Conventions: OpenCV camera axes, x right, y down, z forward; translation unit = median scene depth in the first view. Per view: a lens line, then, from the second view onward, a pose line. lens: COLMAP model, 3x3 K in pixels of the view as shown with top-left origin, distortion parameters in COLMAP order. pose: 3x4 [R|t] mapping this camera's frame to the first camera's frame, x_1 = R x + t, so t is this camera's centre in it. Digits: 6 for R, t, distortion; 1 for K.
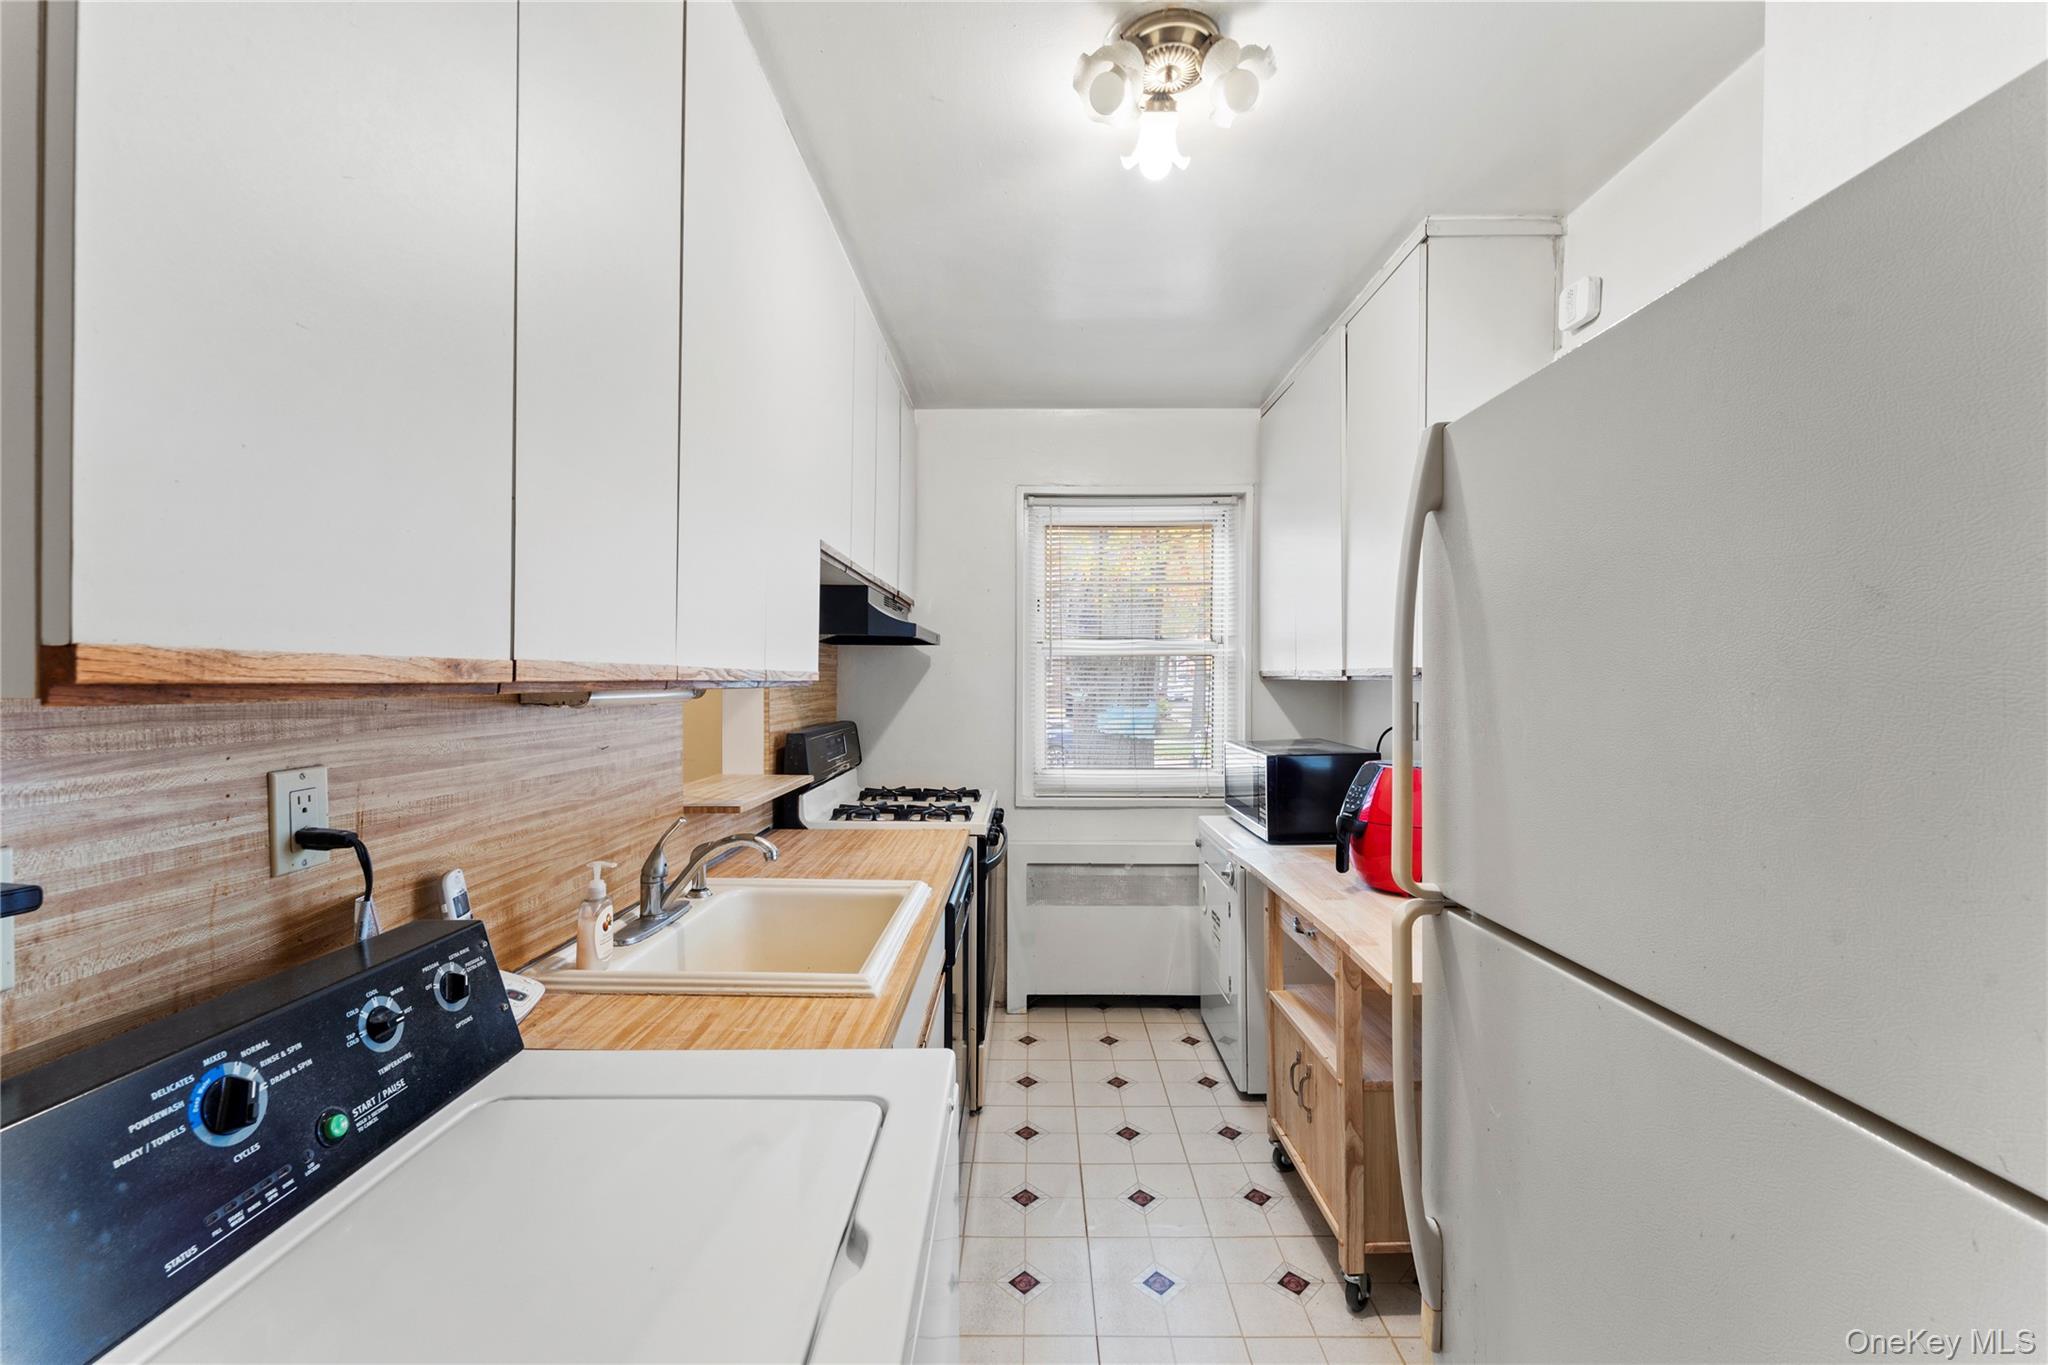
lens RADIAL K [[824.3, 0, 1020.6], [0, 824.3, 690.3], [0, 0, 1]] dist [-0.000372, -0.000385]
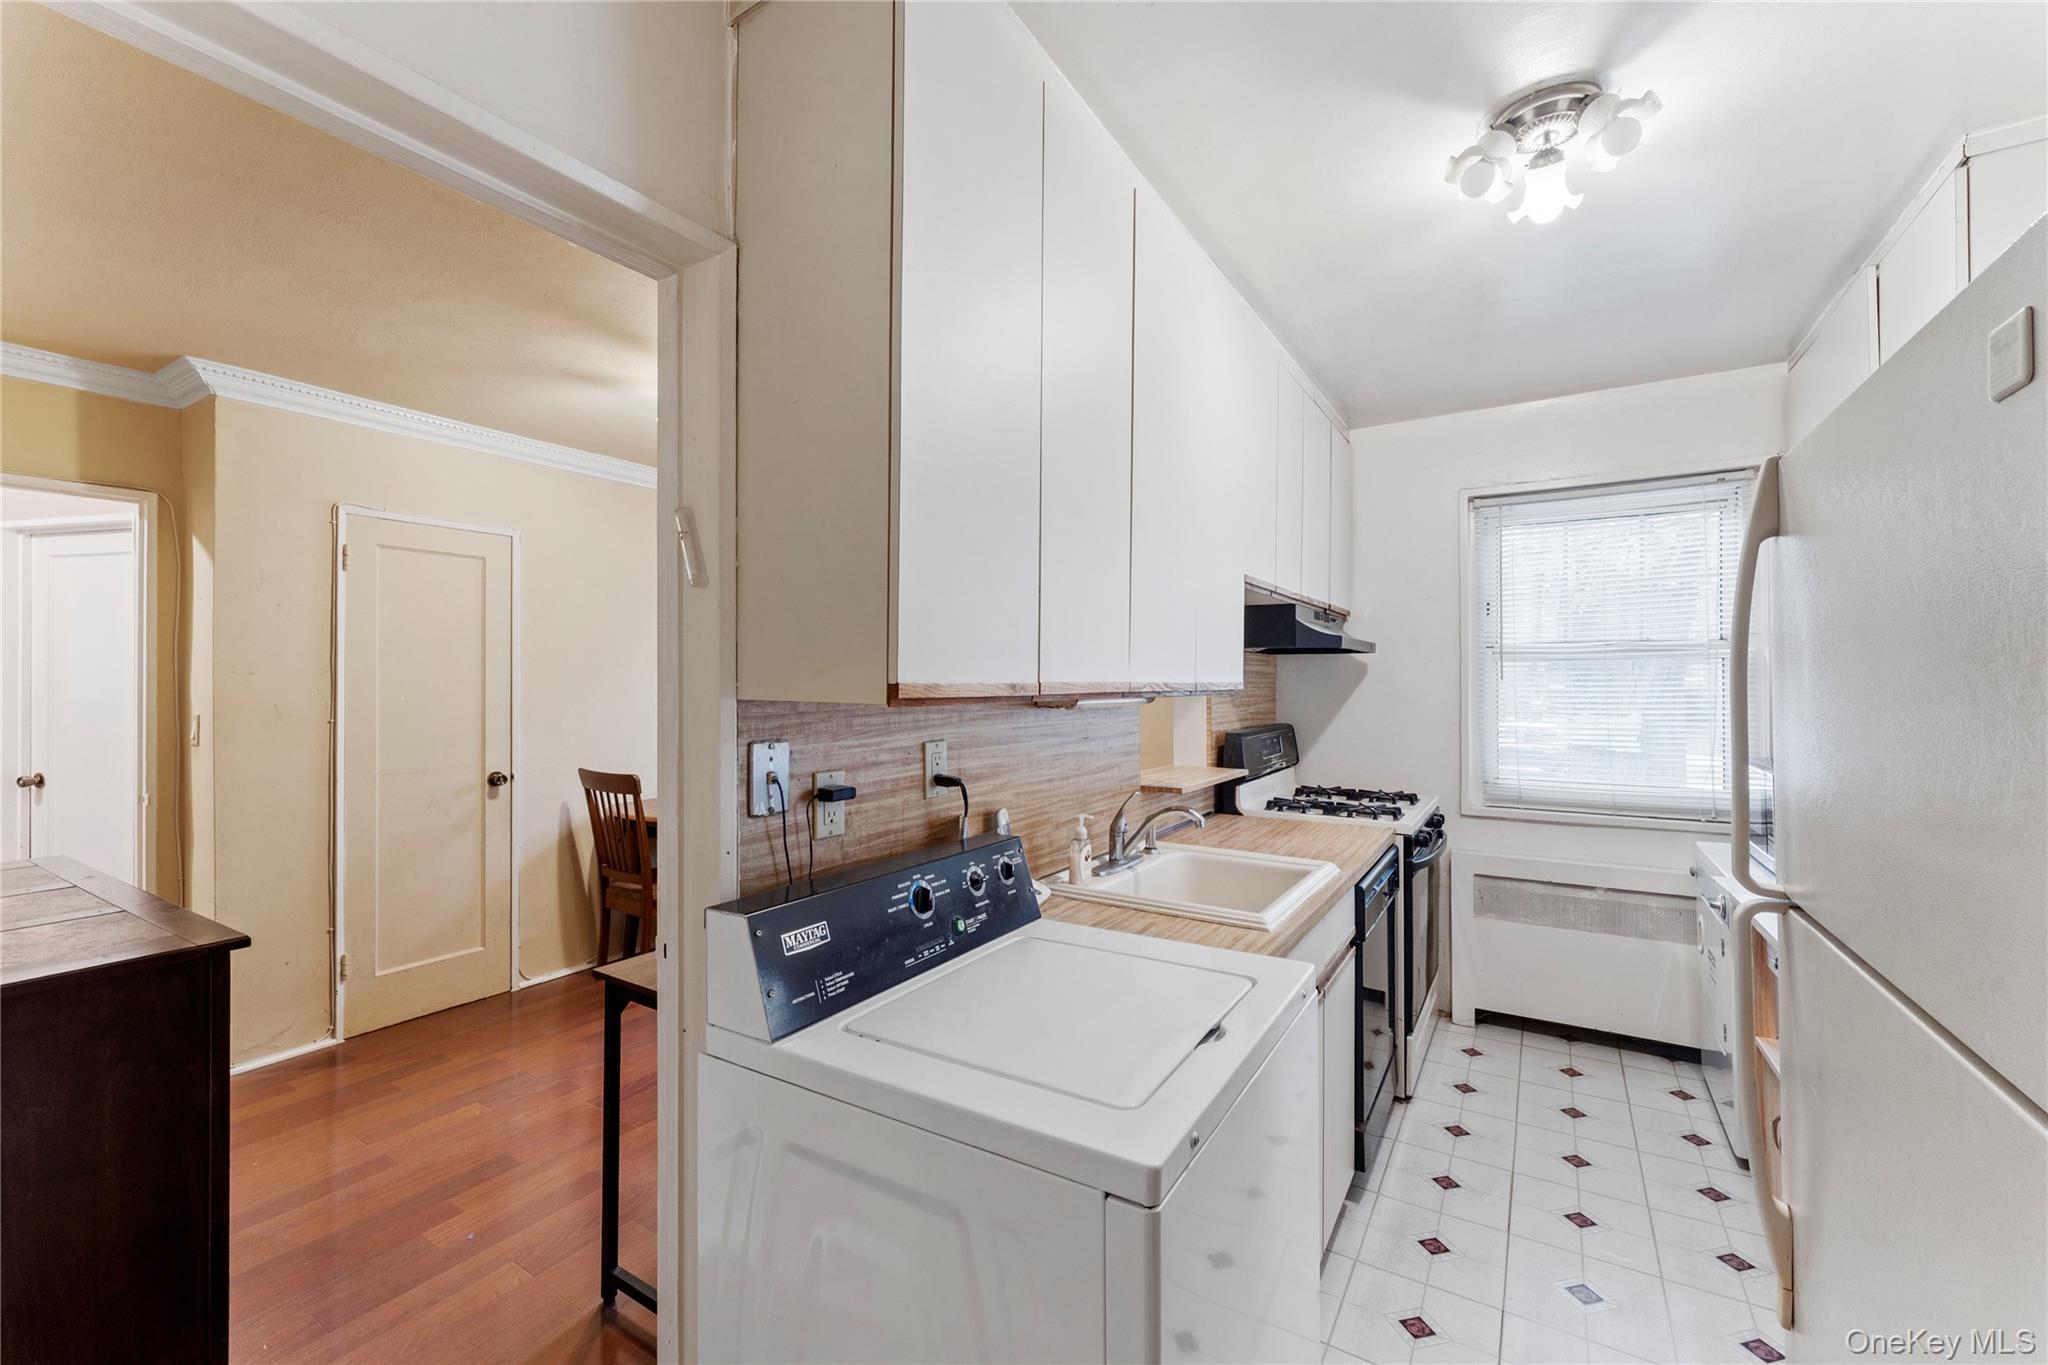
lens RADIAL K [[828.4, 0, 1015.6], [0, 828.4, 676.9], [0, 0, 1]] dist [0.000703, -0.000027]
pose [[0.849650, -0.008195, -0.527283, 0.133991], [-0.002137, 0.999818, -0.018983, -0.007073], [0.527343, 0.017256, 0.849477, -0.257011]]
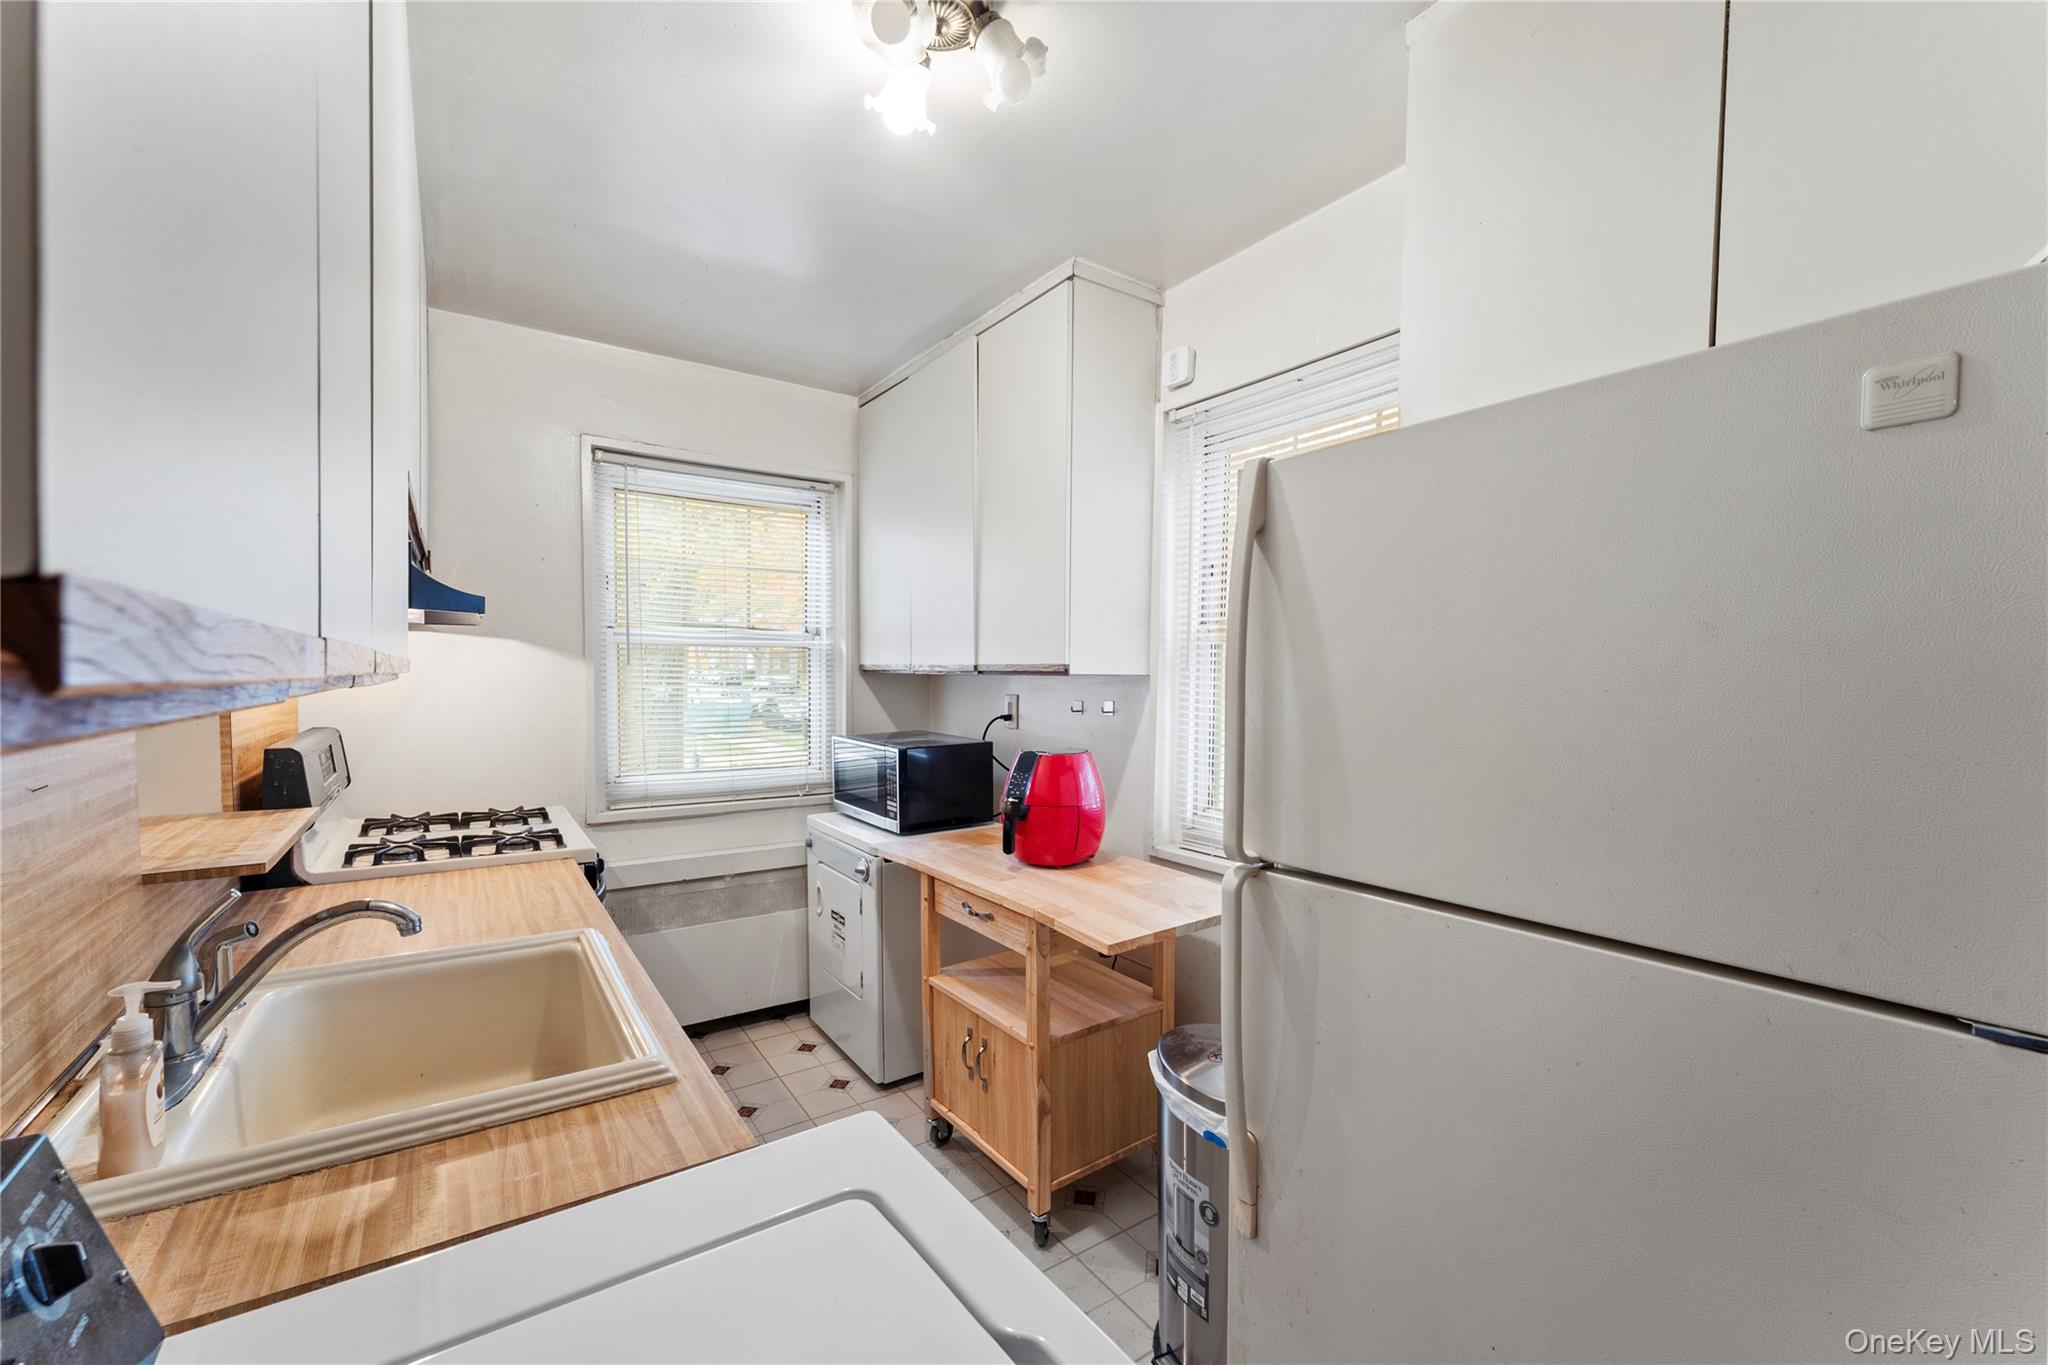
lens RADIAL K [[832.8, 0, 1022.7], [0, 832.8, 709.5], [0, 0, 1]] dist [0.000422, -0.000237]
pose [[0.817408, -0.019051, 0.575745, -0.263790], [0.000290, 0.999467, 0.032659, -0.003572], [-0.576060, -0.026529, 0.816977, 0.130023]]
